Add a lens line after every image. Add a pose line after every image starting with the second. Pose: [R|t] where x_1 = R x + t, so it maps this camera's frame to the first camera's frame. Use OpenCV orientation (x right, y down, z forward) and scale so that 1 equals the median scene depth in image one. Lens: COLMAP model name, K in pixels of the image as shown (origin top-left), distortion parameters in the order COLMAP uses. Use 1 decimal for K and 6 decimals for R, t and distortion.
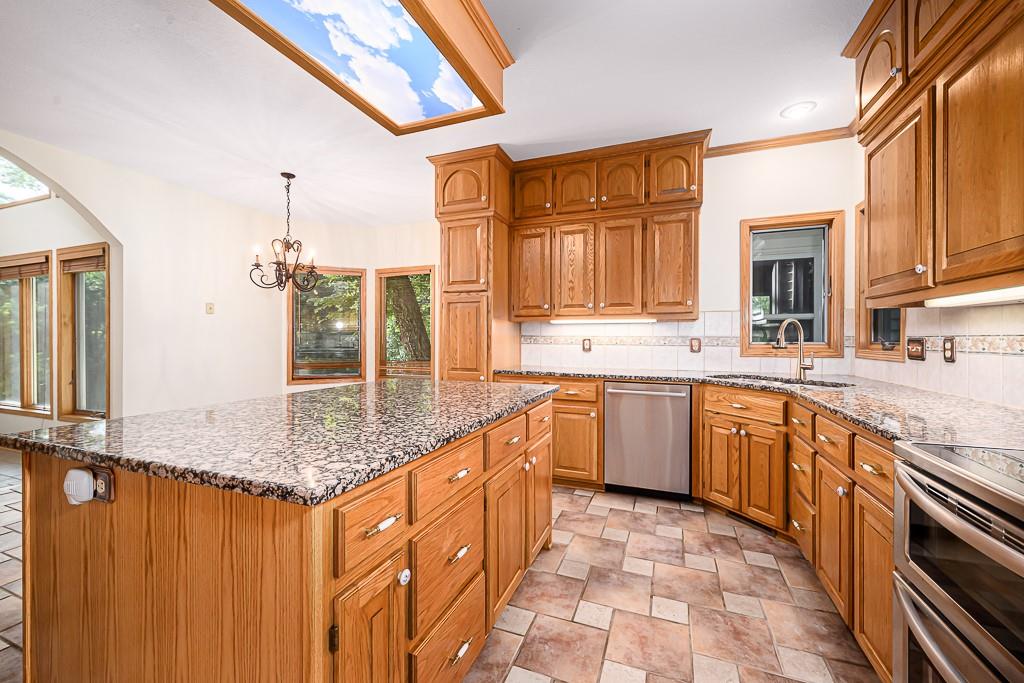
lens RADIAL K [[408.8, 0, 506.3], [0, 408.8, 340.2], [0, 0, 1]] dist [0.001545, 0.000096]
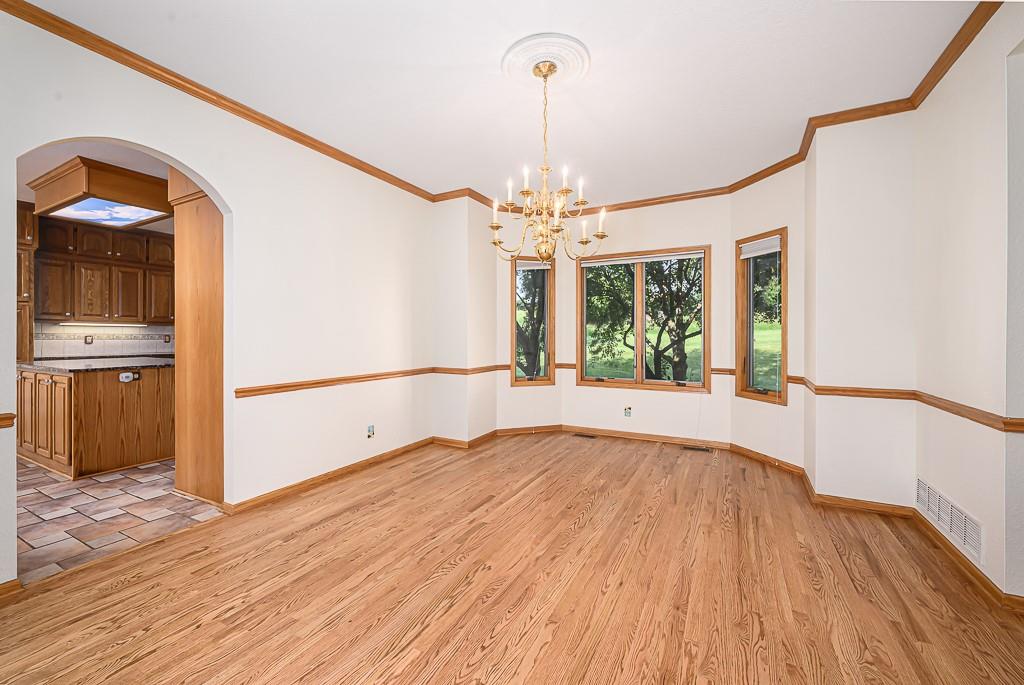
lens RADIAL K [[408.8, 0, 510.0], [0, 408.8, 338.3], [0, 0, 1]] dist [0.001545, 0.000096]
pose [[0.124487, -0.009577, 0.992175, -1.259675], [0.000879, 0.999954, 0.009541, -0.007565], [-0.992221, -0.000315, 0.124489, -0.842210]]
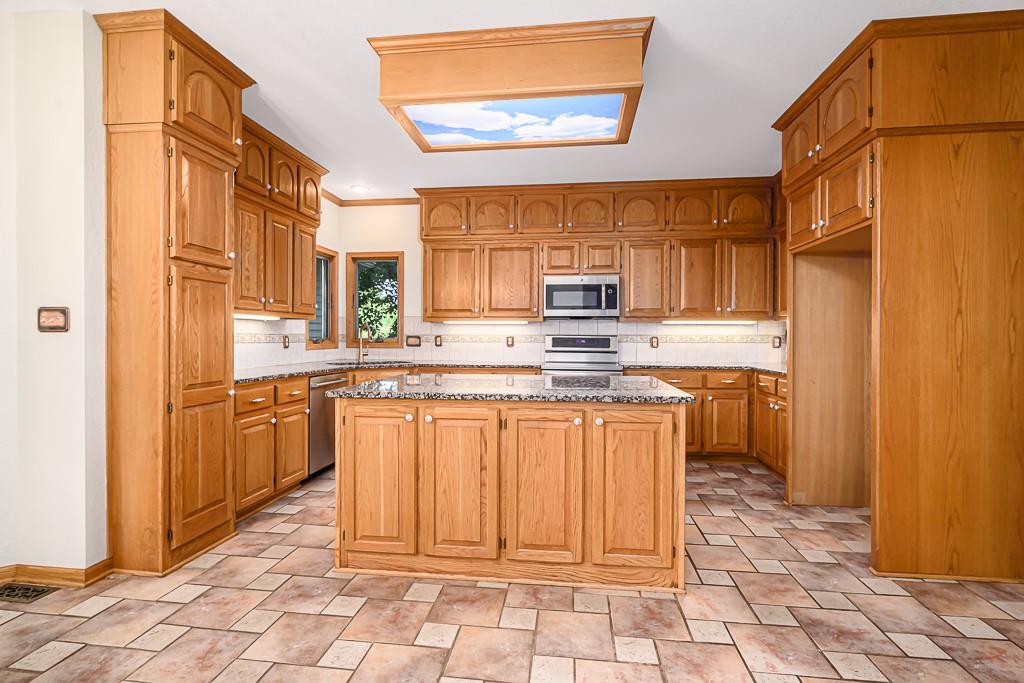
lens RADIAL K [[473.0, 0, 518.8], [0, 473.0, 339.8], [0, 0, 1]] dist [-0.000401, 0.000532]
pose [[-0.249909, -0.011254, 0.968204, -0.975204], [-0.001607, 0.999936, 0.011208, -0.008769], [-0.968268, 0.001245, -0.249911, 0.724029]]
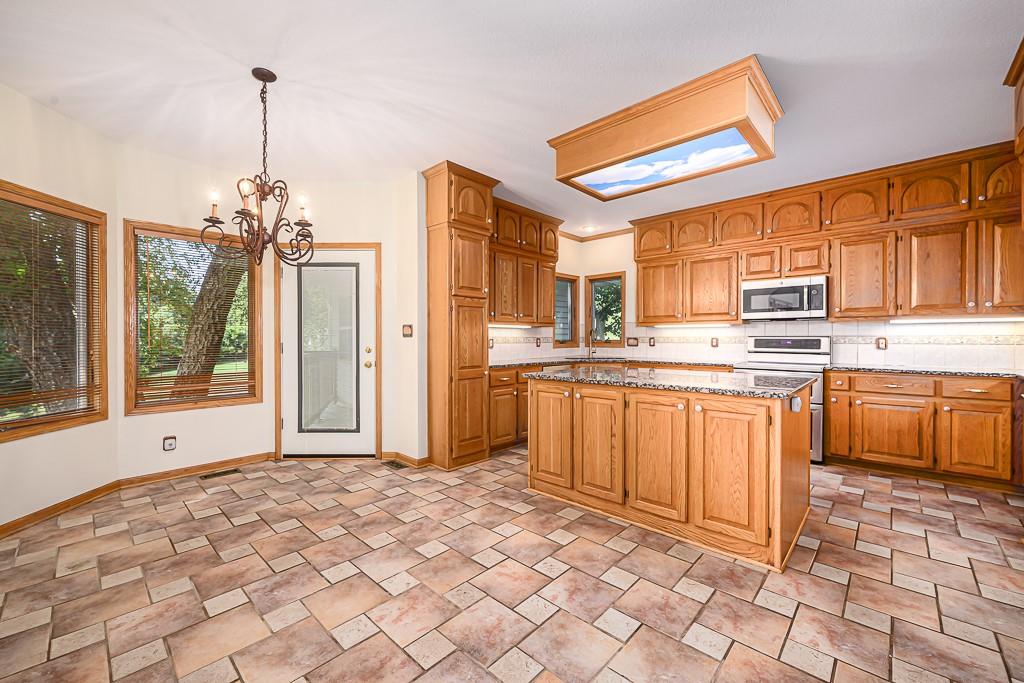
lens RADIAL K [[408.8, 0, 524.5], [0, 408.8, 340.4], [0, 0, 1]] dist [0.001545, 0.000096]
pose [[0.356195, -0.010200, 0.934356, -1.115497], [0.005806, 0.999945, 0.008703, -0.010684], [-0.934394, 0.002325, 0.356235, 0.479907]]
